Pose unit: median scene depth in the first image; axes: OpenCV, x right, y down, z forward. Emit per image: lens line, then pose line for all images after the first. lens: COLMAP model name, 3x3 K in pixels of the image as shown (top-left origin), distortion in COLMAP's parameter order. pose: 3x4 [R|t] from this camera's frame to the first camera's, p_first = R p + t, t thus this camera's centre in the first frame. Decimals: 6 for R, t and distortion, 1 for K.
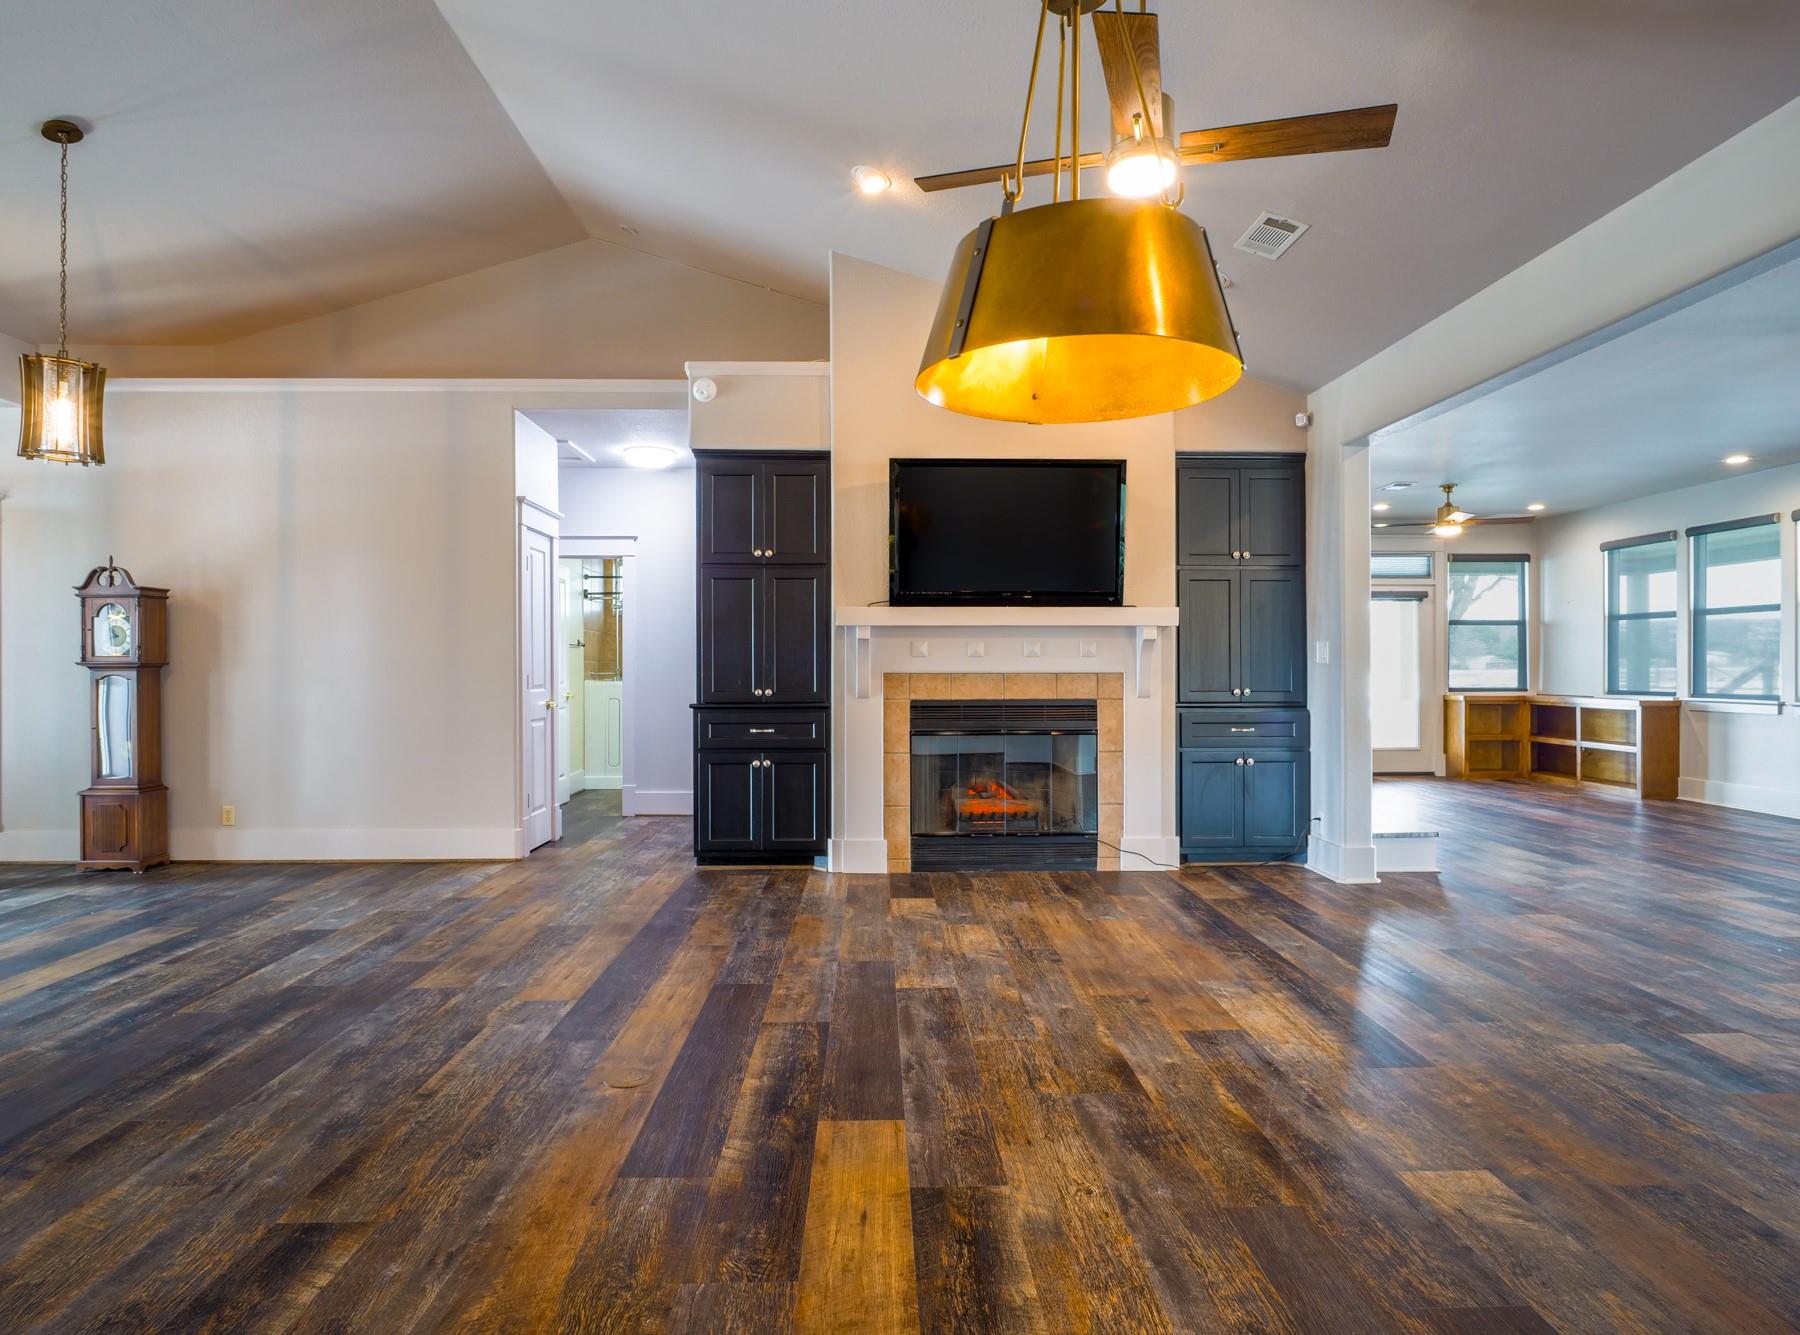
lens RADIAL K [[982.6, 0, 898.2], [0, 982.6, 665.4], [0, 0, 1]] dist [-0.037460, 0.001801]
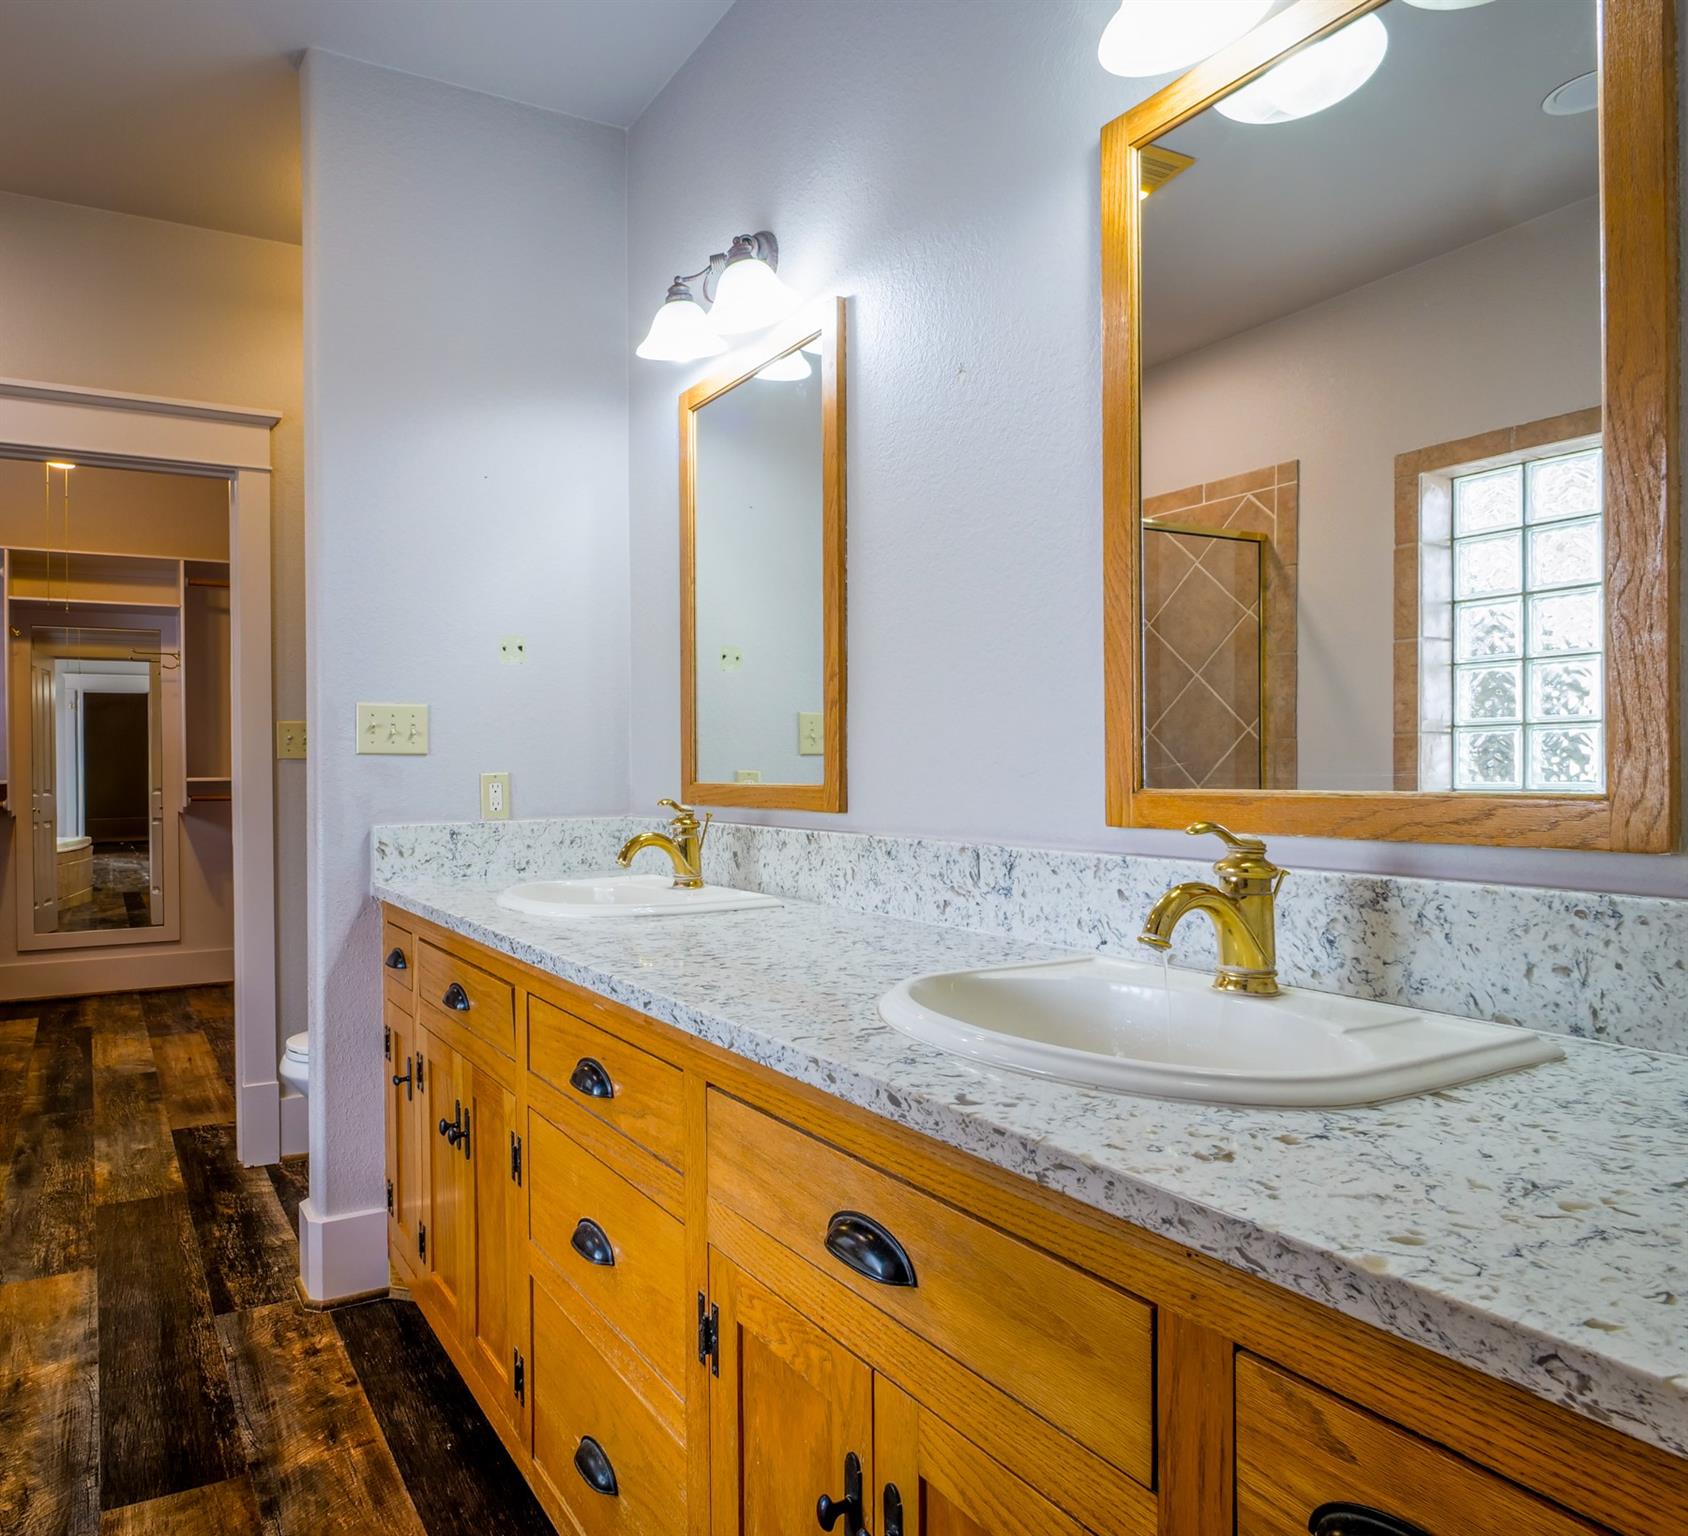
lens RADIAL K [[1260.4, 0, 843.9], [0, 1260.4, 769.0], [0, 0, 1]] dist [-0.004744, -0.002385]
pose [[-0.872520, 0.009446, -0.488487, -0.012622], [0.004903, 0.999932, 0.010578, -0.037379], [0.488553, 0.006835, -0.872507, 1.290386]]
